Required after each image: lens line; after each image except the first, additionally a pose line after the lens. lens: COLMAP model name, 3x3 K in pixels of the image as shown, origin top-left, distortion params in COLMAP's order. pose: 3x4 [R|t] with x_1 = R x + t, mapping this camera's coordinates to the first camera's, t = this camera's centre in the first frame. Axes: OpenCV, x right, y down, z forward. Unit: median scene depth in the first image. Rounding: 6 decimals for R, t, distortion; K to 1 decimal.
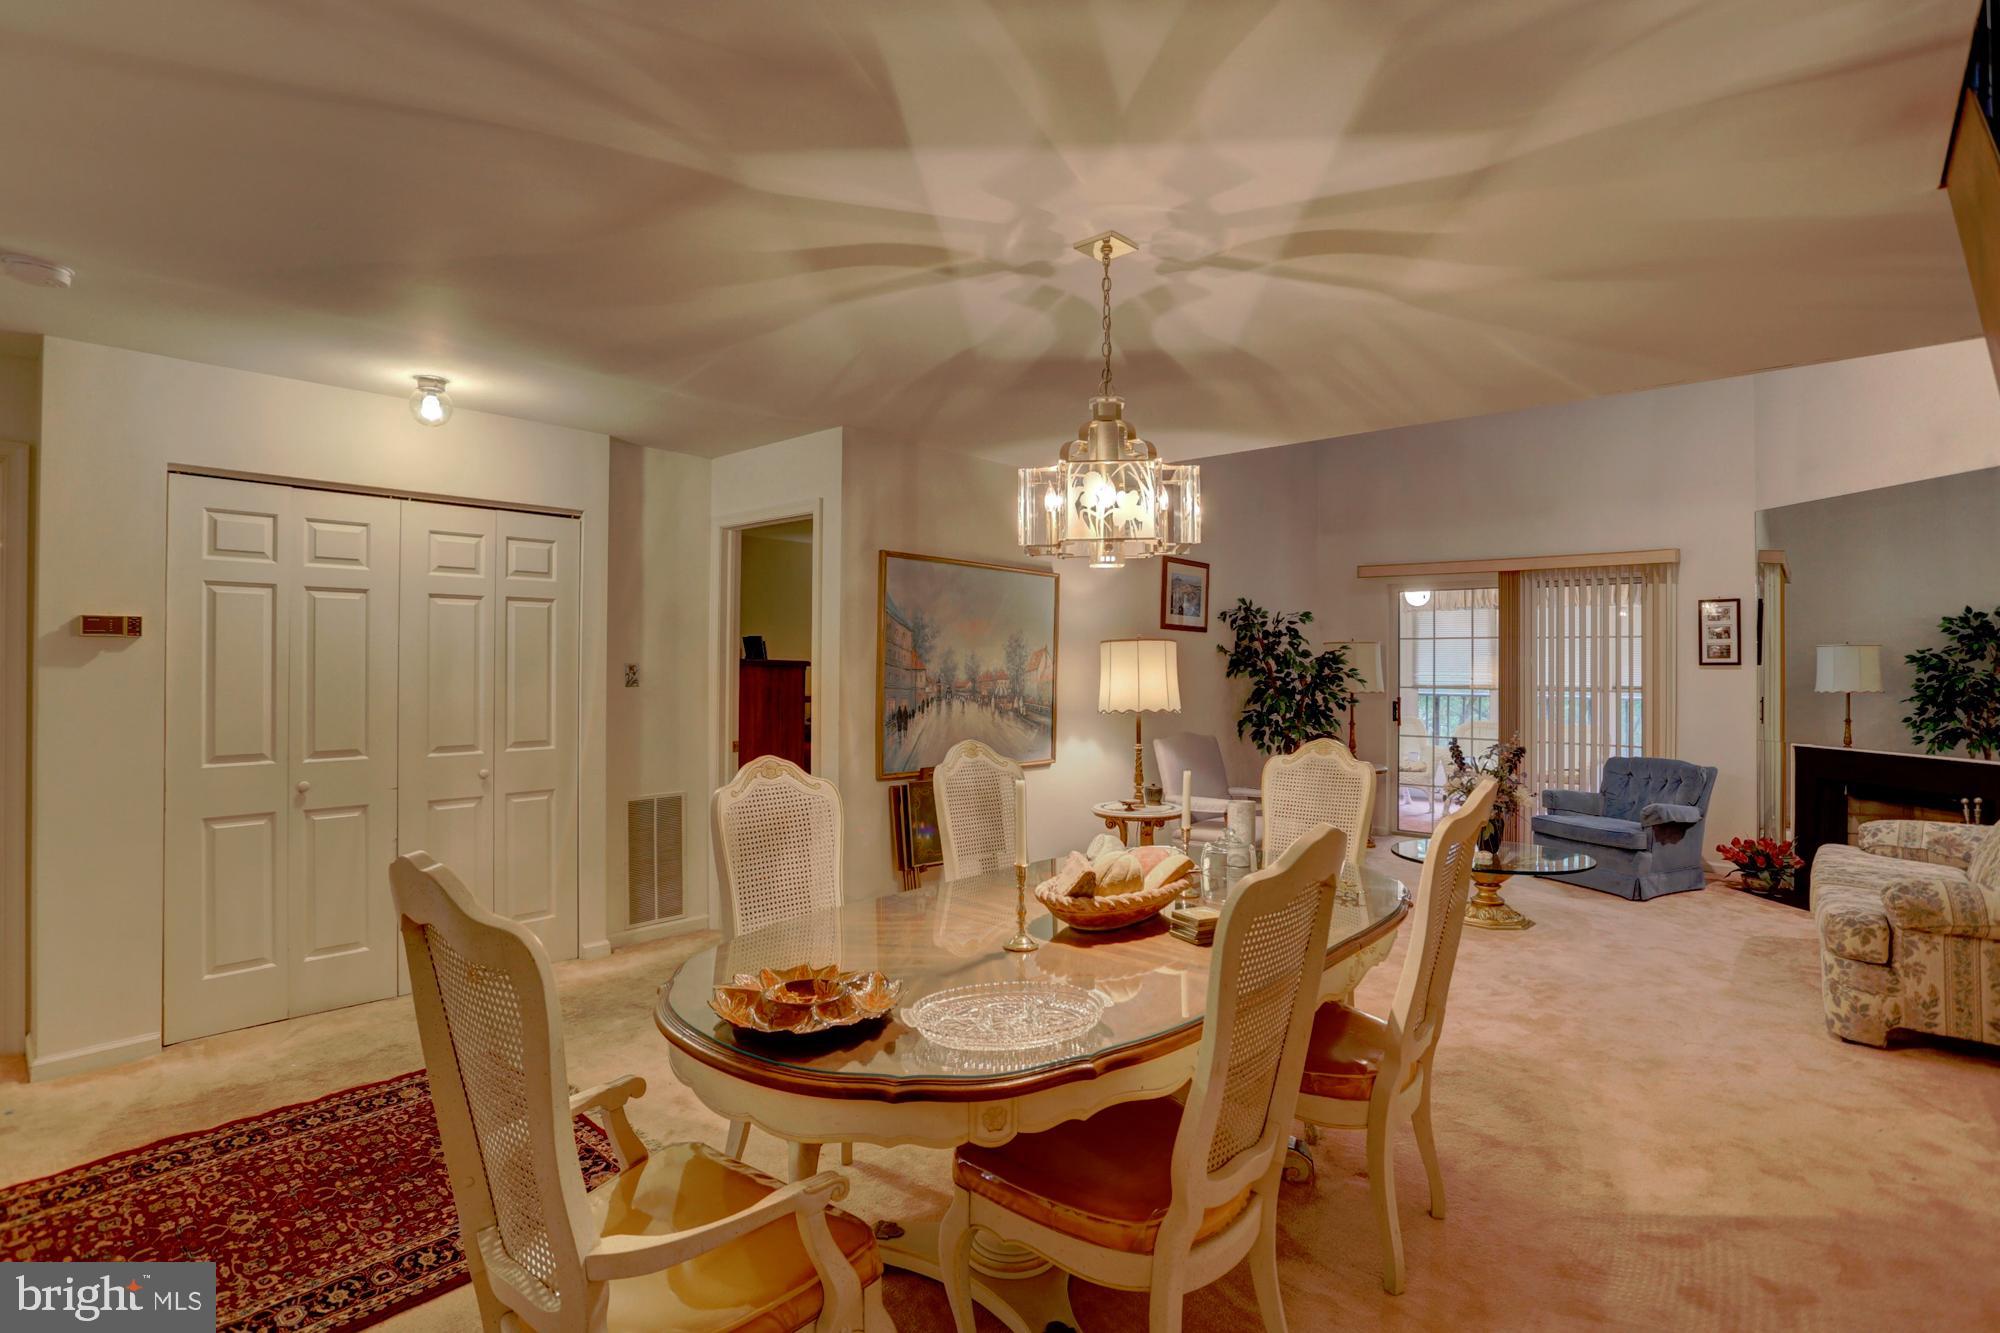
lens RADIAL K [[913.8, 0, 1058.1], [0, 913.8, 666.5], [0, 0, 1]] dist [-0.055154, 0.023499]
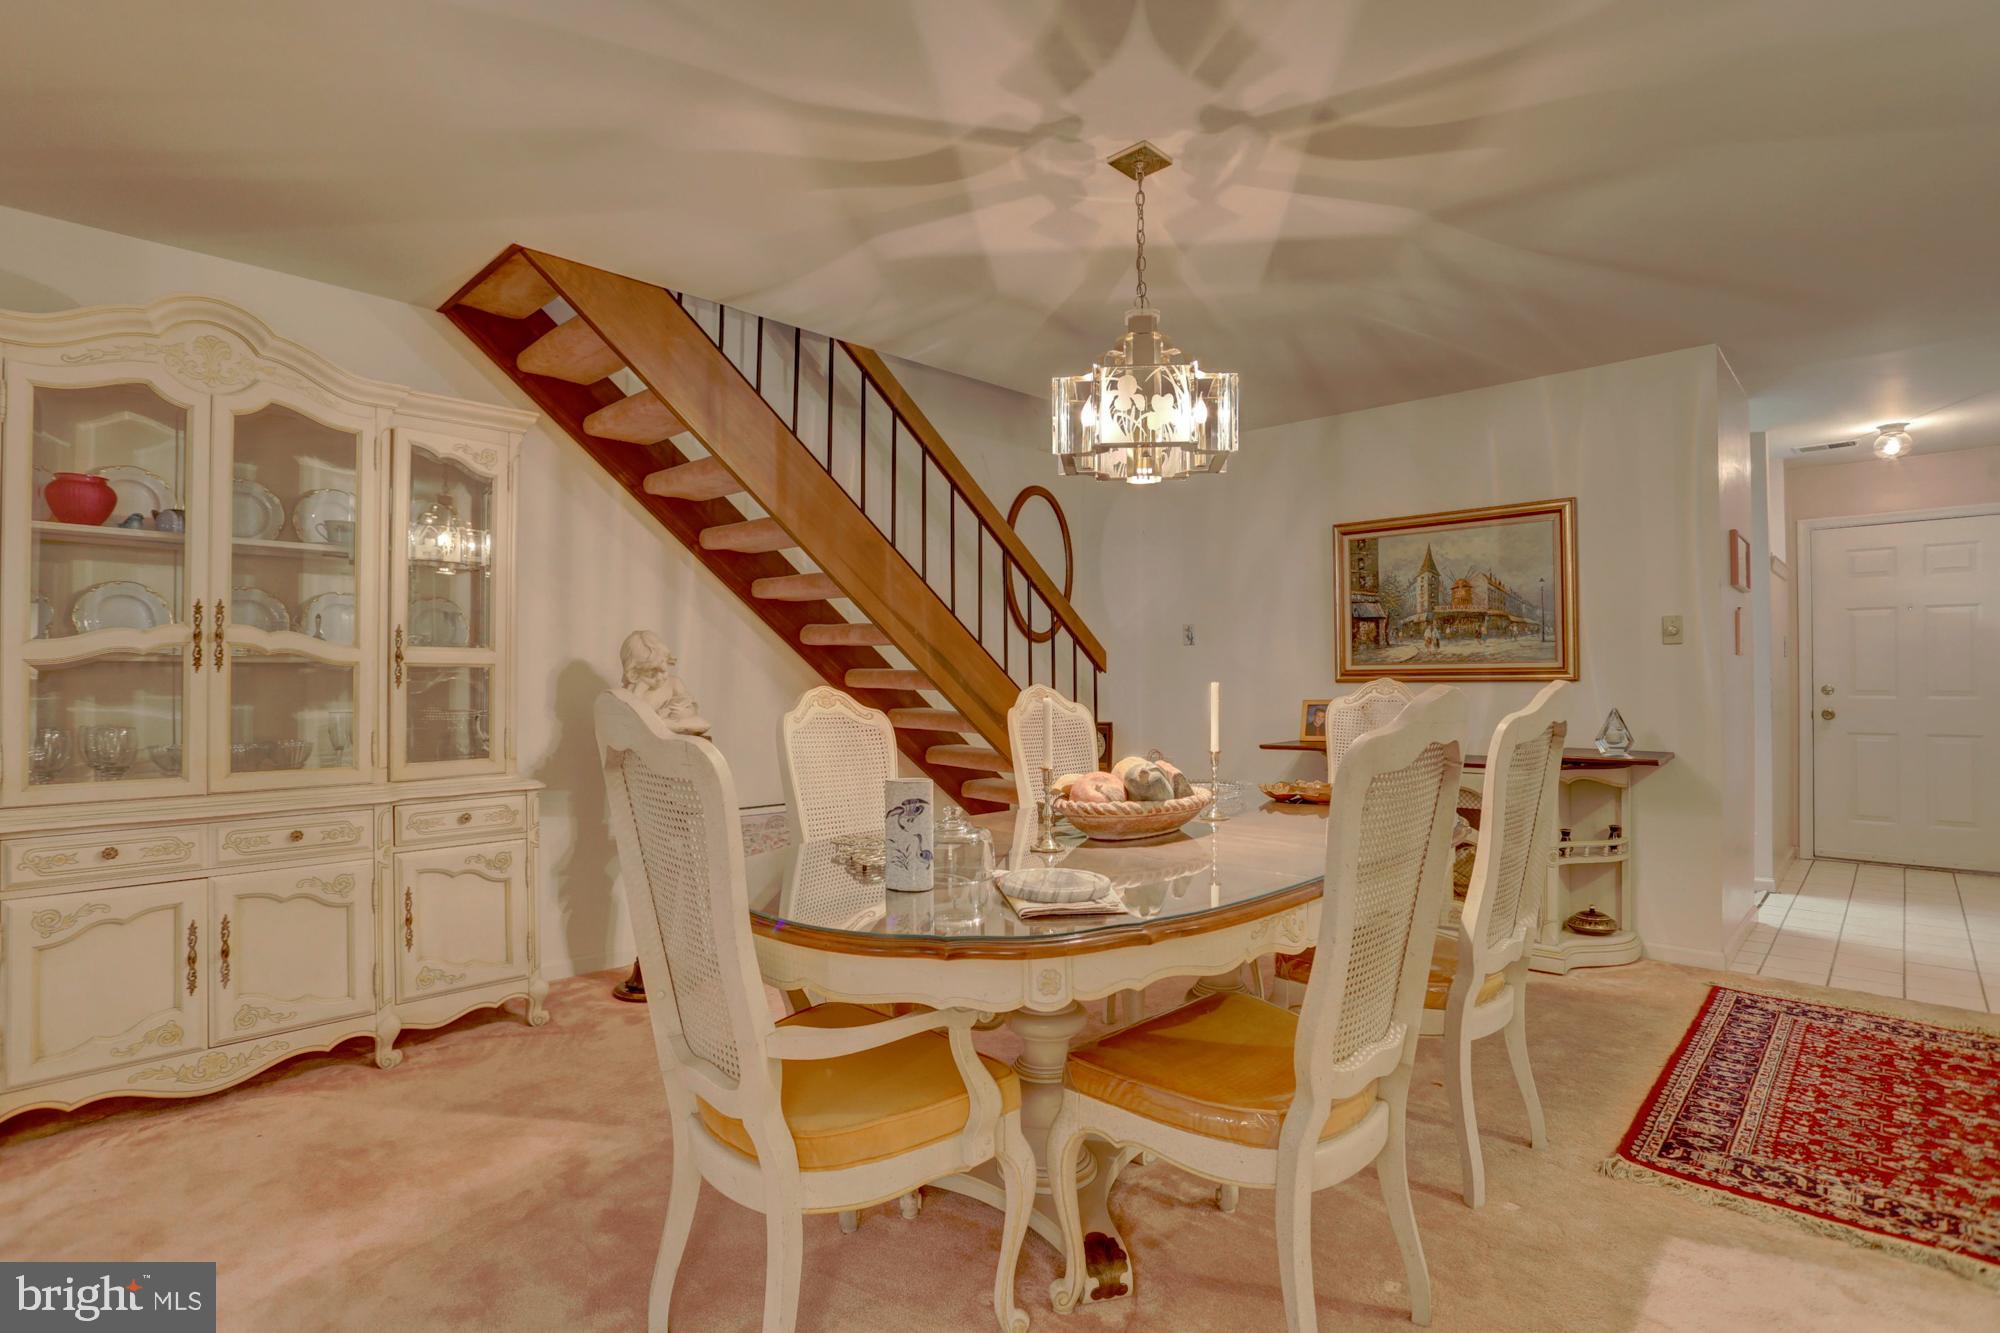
lens RADIAL K [[1017.5, 0, 1015.0], [0, 1017.5, 662.9], [0, 0, 1]] dist [-0.072348, 0.027406]
pose [[-0.996780, -0.001080, 0.080176, 0.046576], [-0.002702, 0.999794, -0.020132, 0.050278], [-0.080138, -0.020284, -0.996577, 0.962926]]
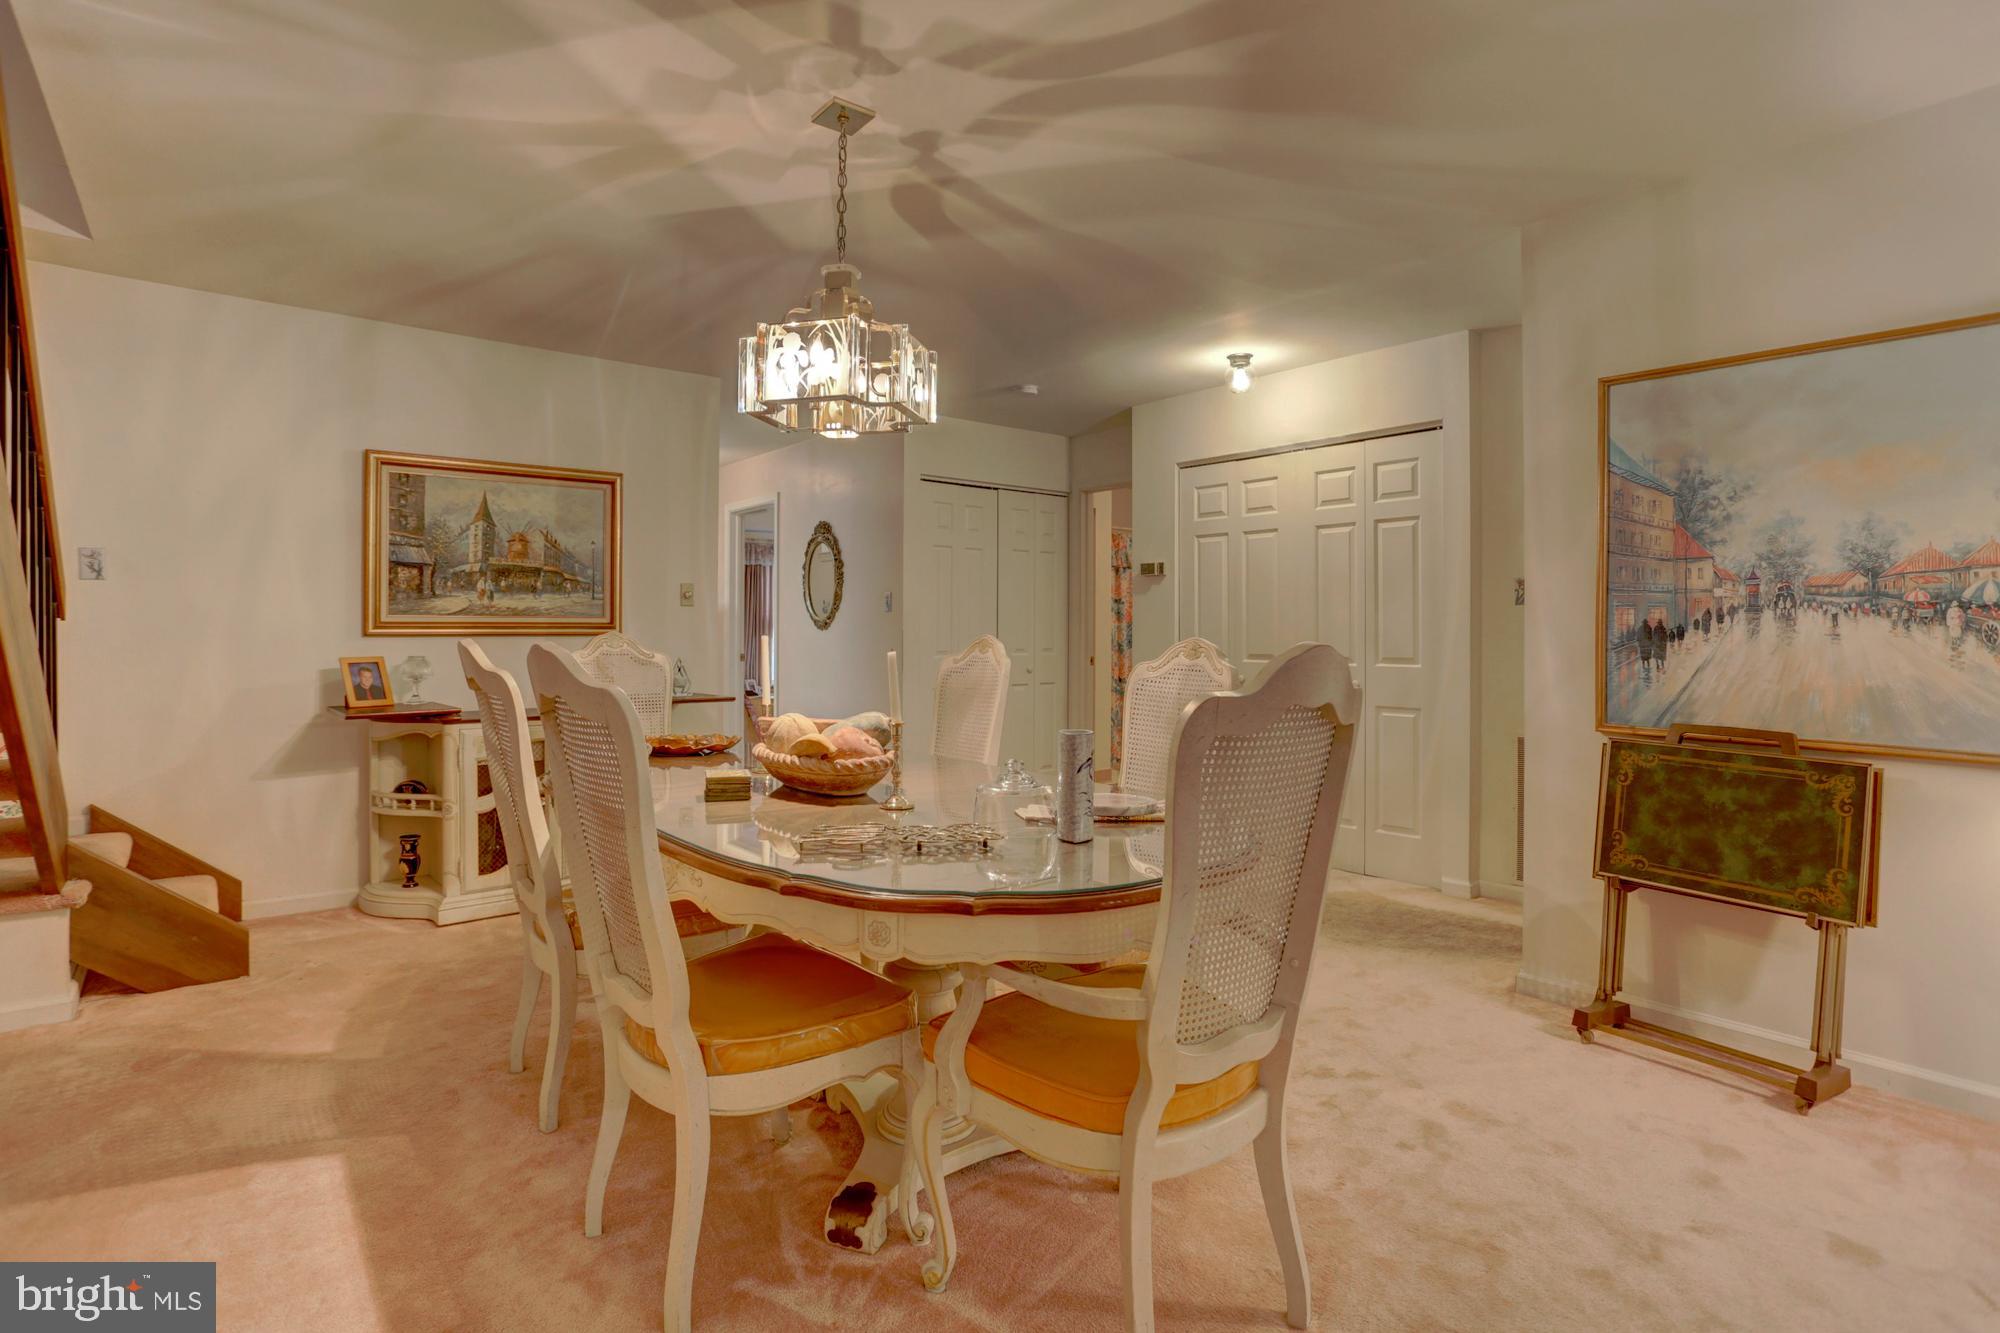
lens RADIAL K [[994.4, 0, 1006.4], [0, 994.4, 629.1], [0, 0, 1]] dist [-0.072644, 0.032515]
pose [[-0.163687, -0.008657, -0.986474, 0.496249], [0.001037, 0.999959, -0.008948, 0.050494], [0.986512, -0.002488, -0.163672, 0.621456]]
